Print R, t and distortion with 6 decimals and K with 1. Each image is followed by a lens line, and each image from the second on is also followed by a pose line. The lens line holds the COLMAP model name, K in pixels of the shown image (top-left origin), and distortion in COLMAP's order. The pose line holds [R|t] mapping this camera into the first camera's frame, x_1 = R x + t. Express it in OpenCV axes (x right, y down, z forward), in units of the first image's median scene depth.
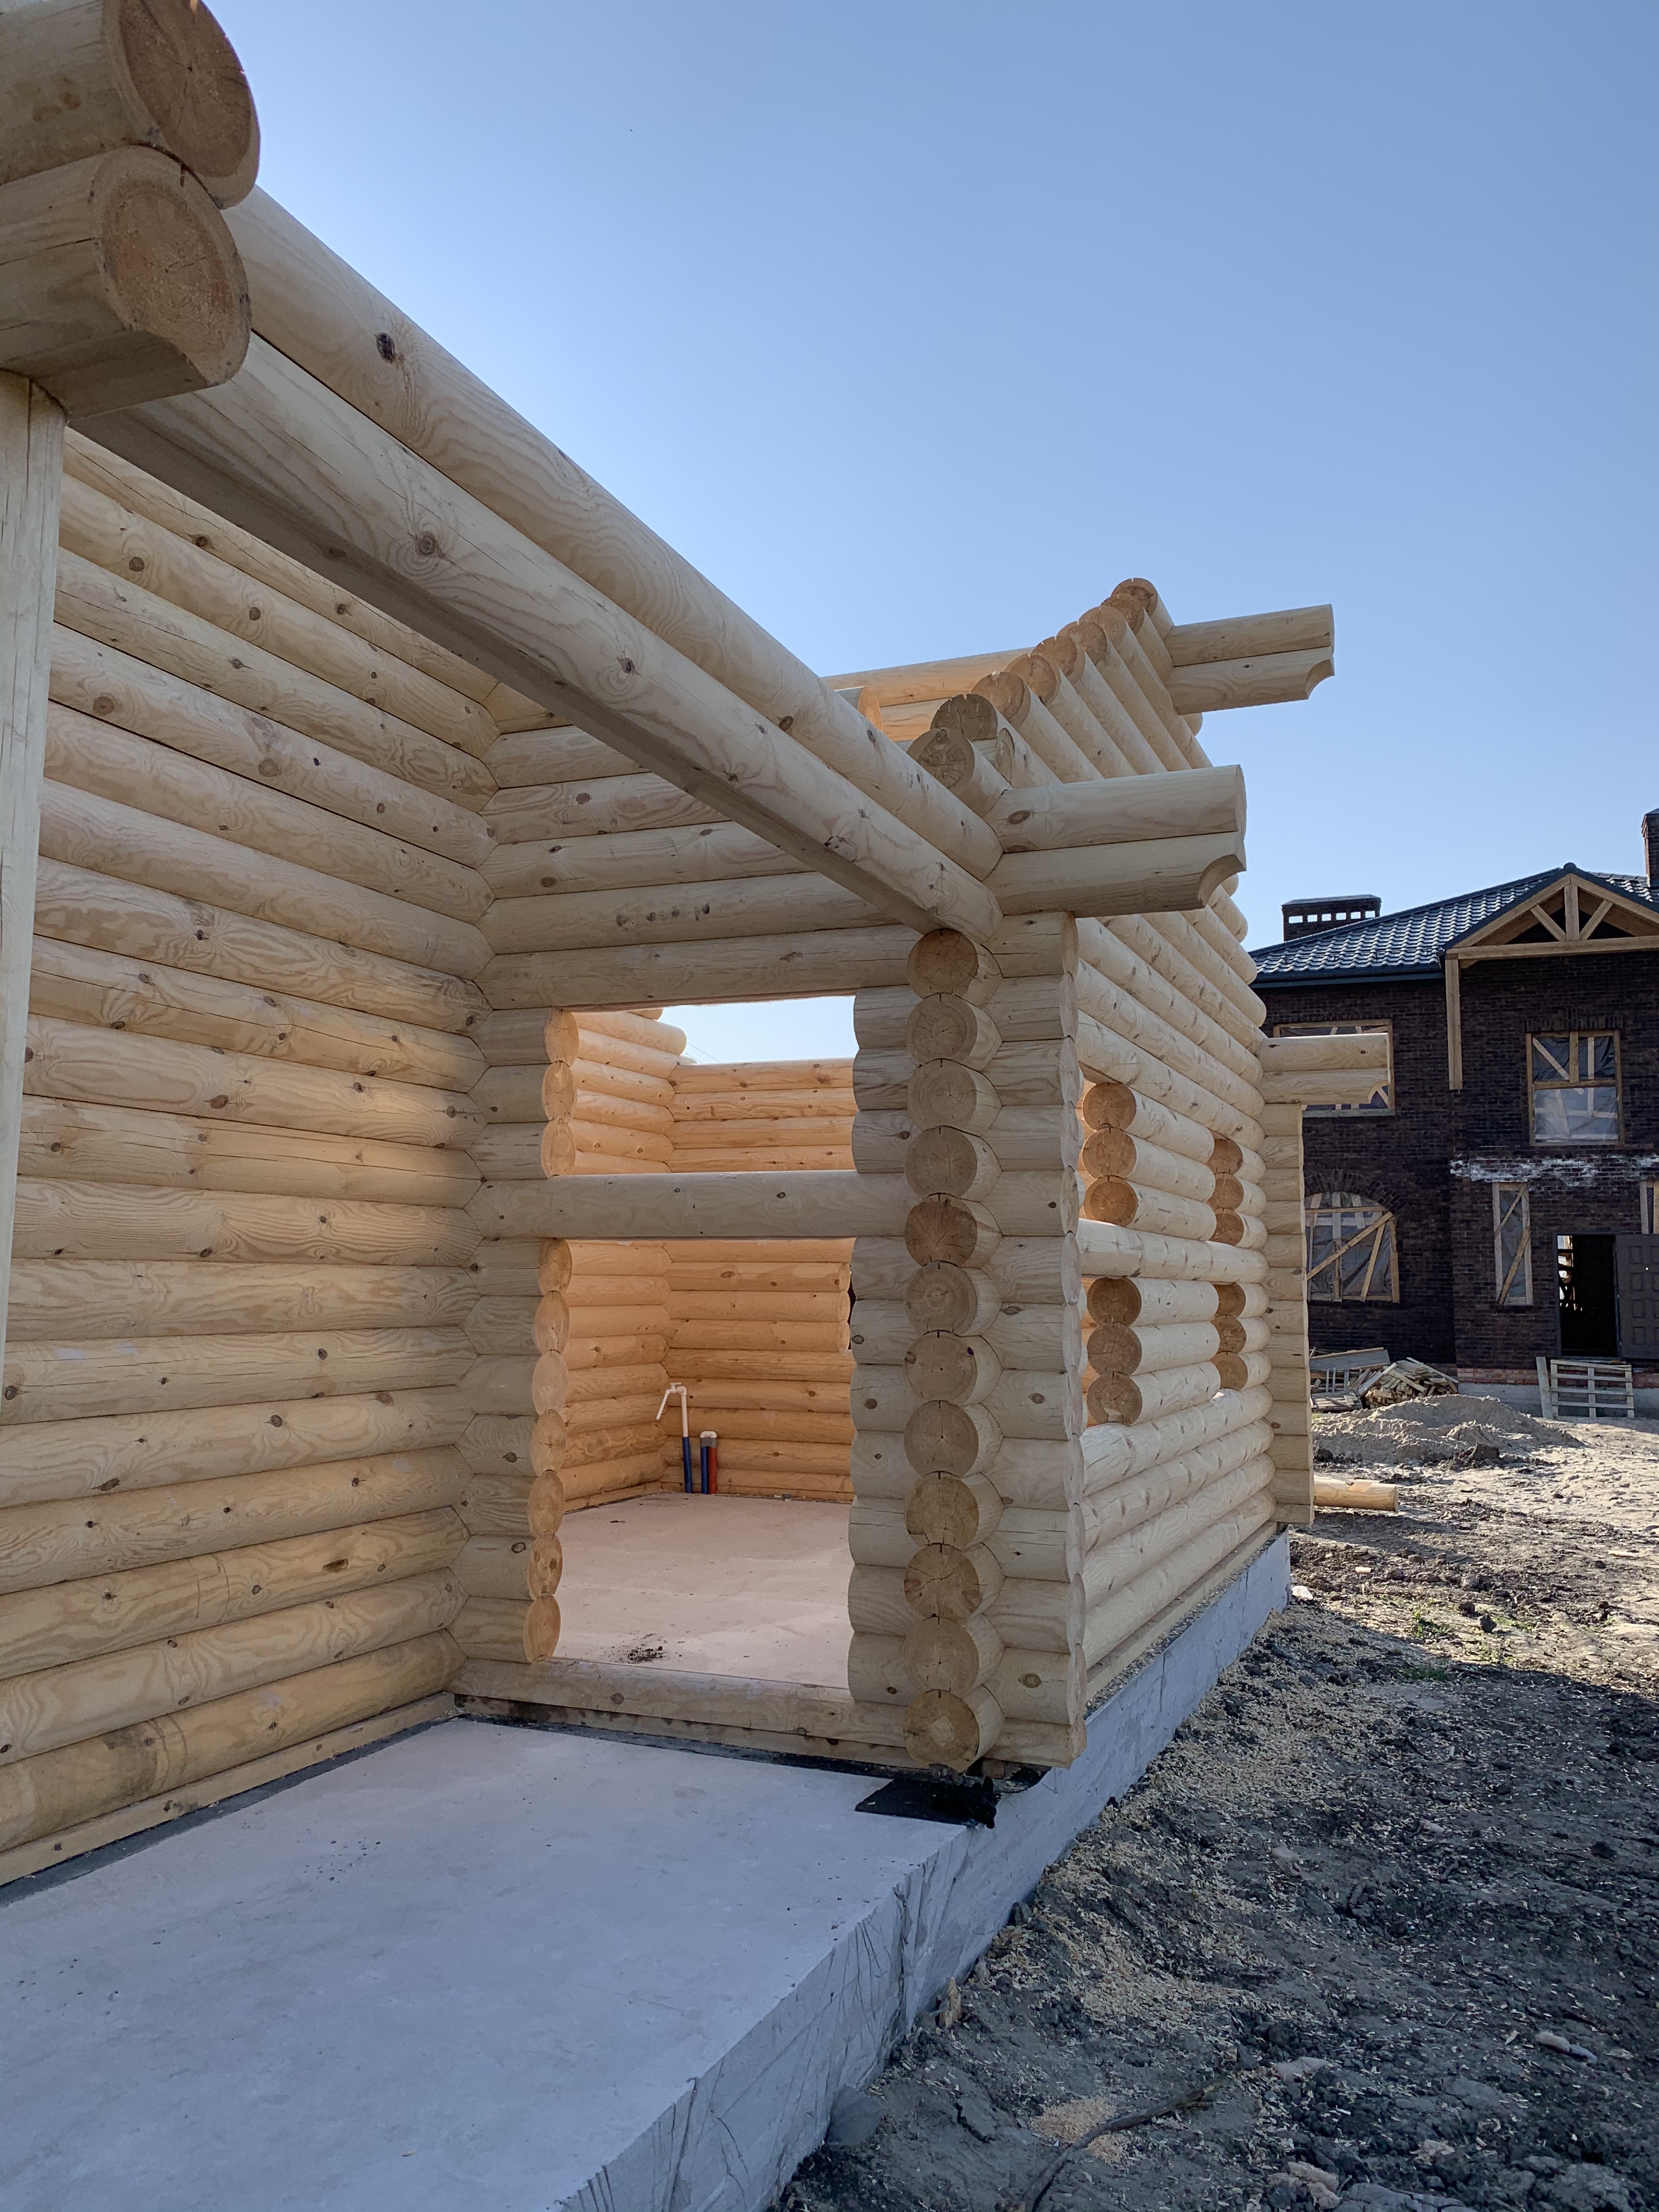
lens RADIAL K [[1687.6, 0, 827.5], [0, 1687.6, 1079.8], [0, 0, 1]] dist [0.108842, -0.235258]
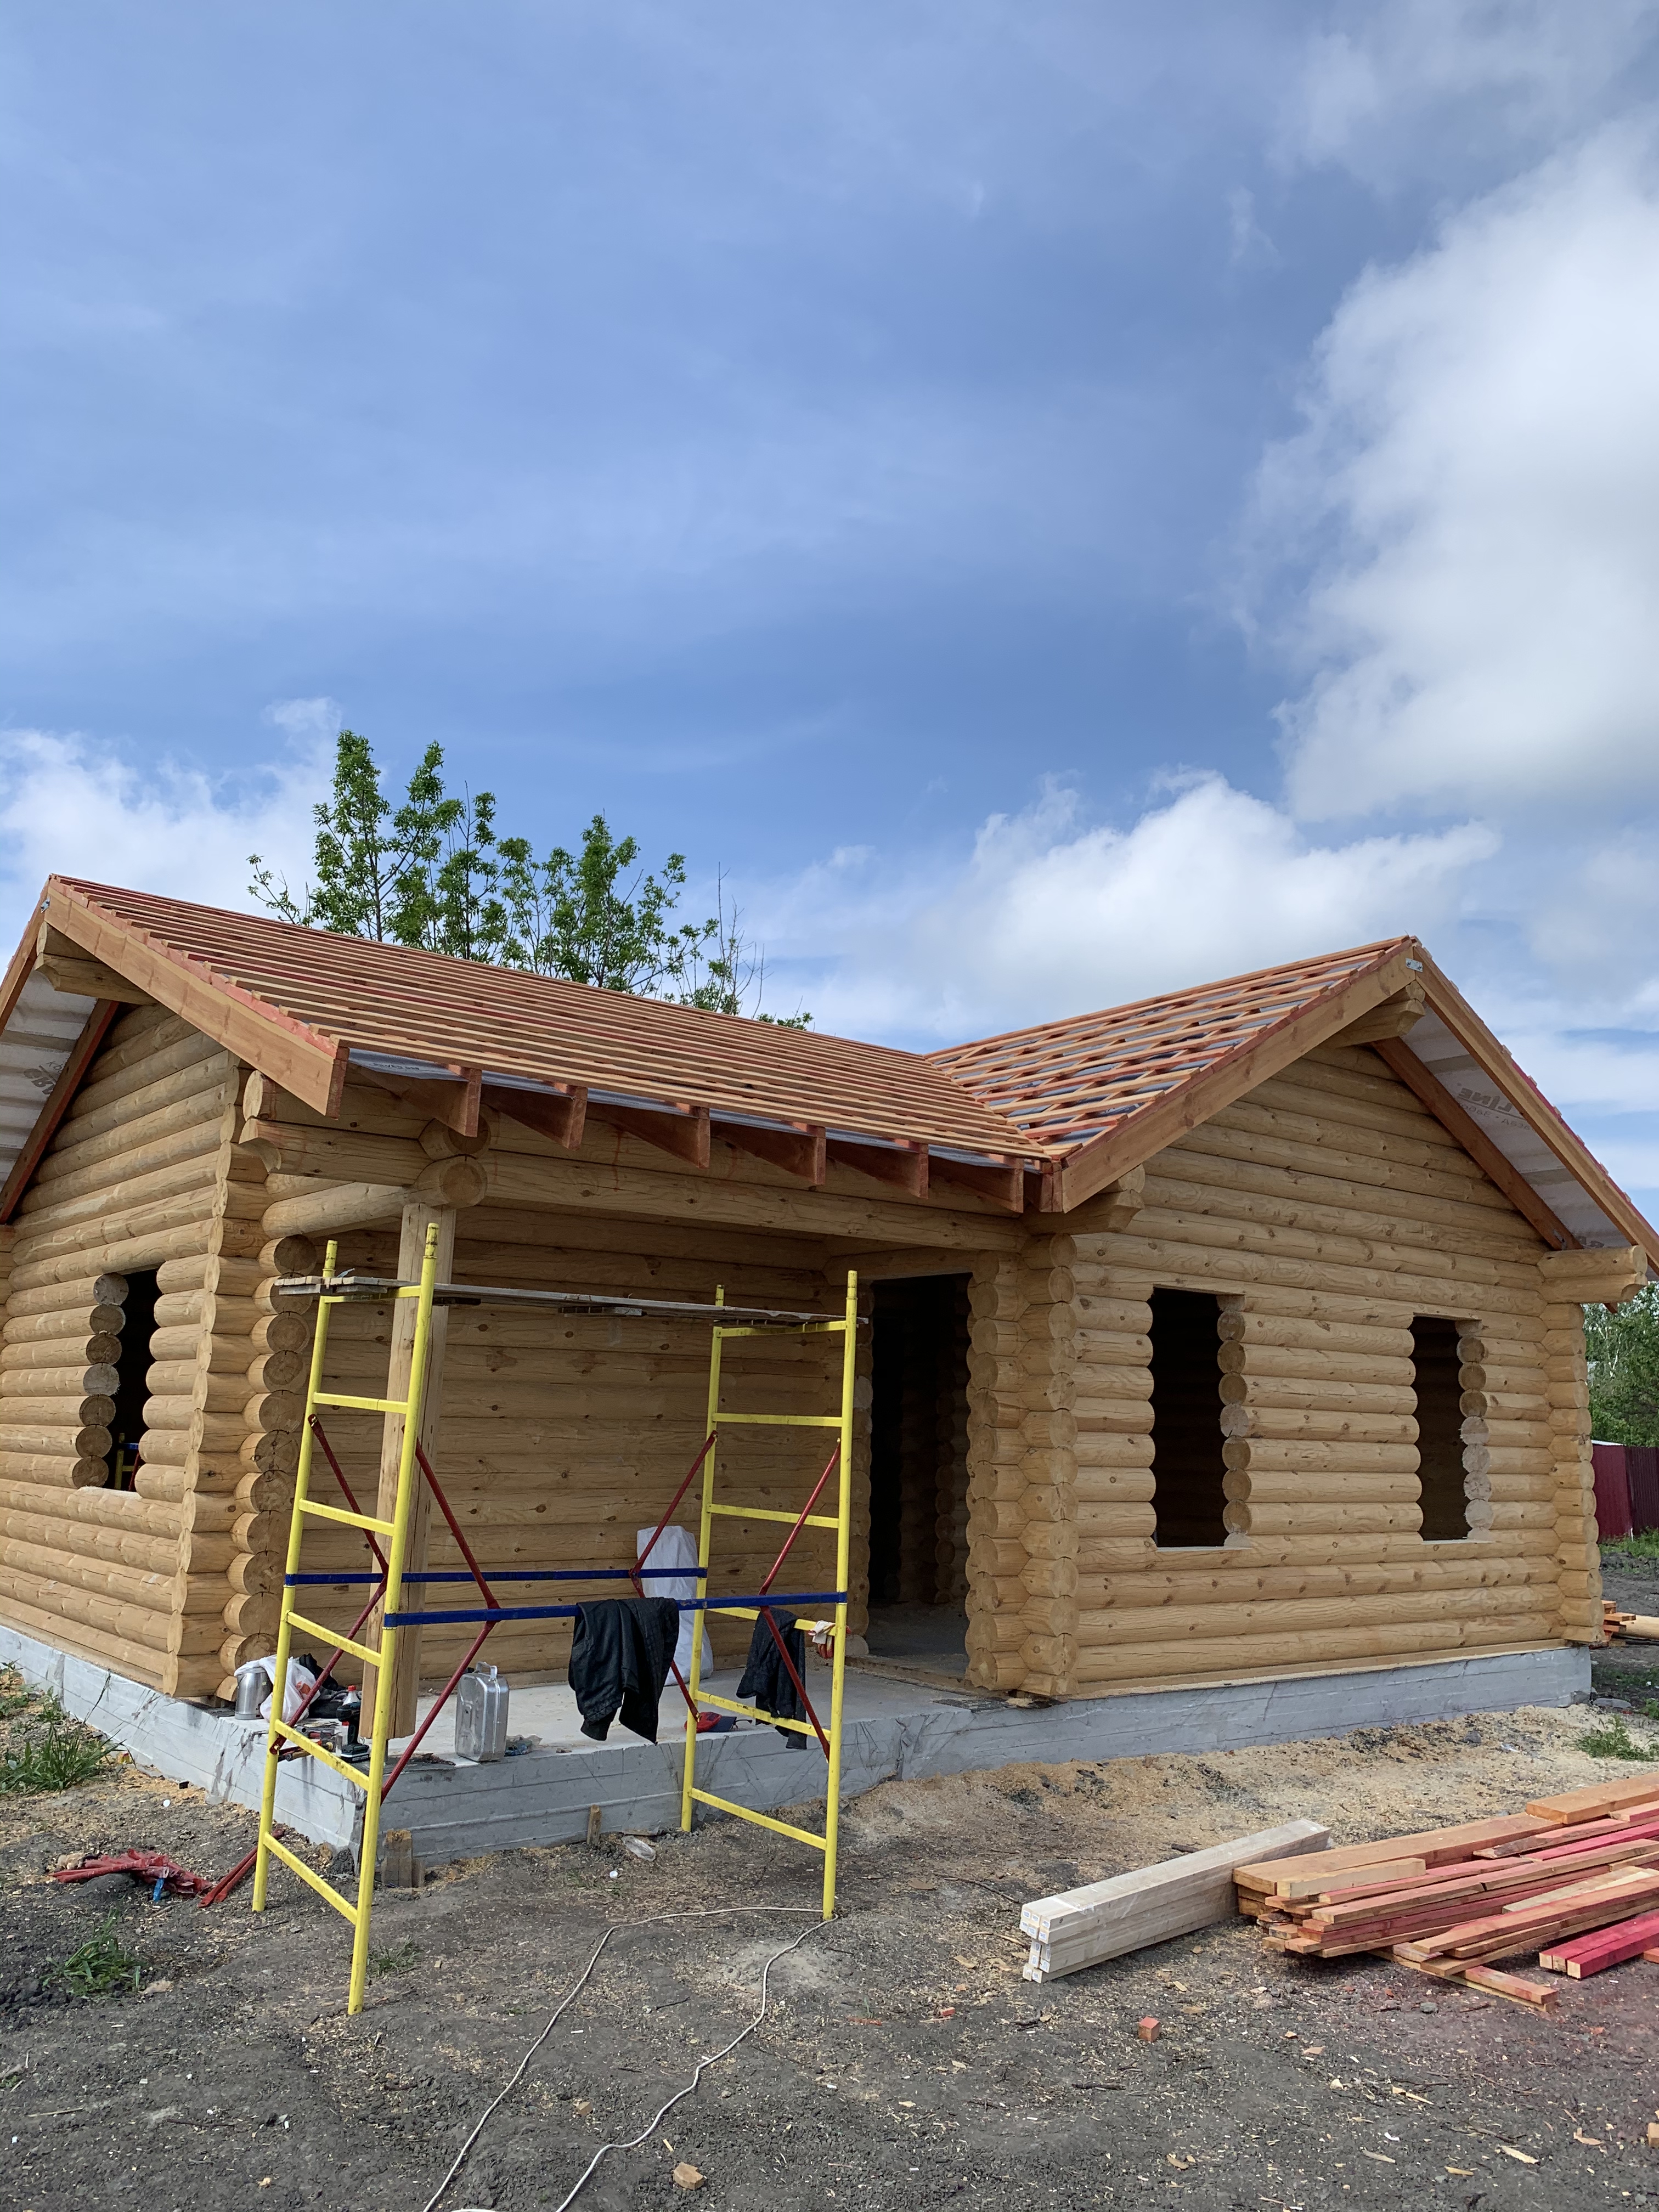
lens RADIAL K [[1718.3, 0, 818.5], [0, 1718.3, 1107.6], [0, 0, 1]] dist [0.126204, -0.390042]
pose [[0.874647, -0.079611, -0.478179, 0.759284], [0.043665, 0.995351, -0.085847, -0.079793], [0.482790, 0.054206, 0.874057, -0.721672]]
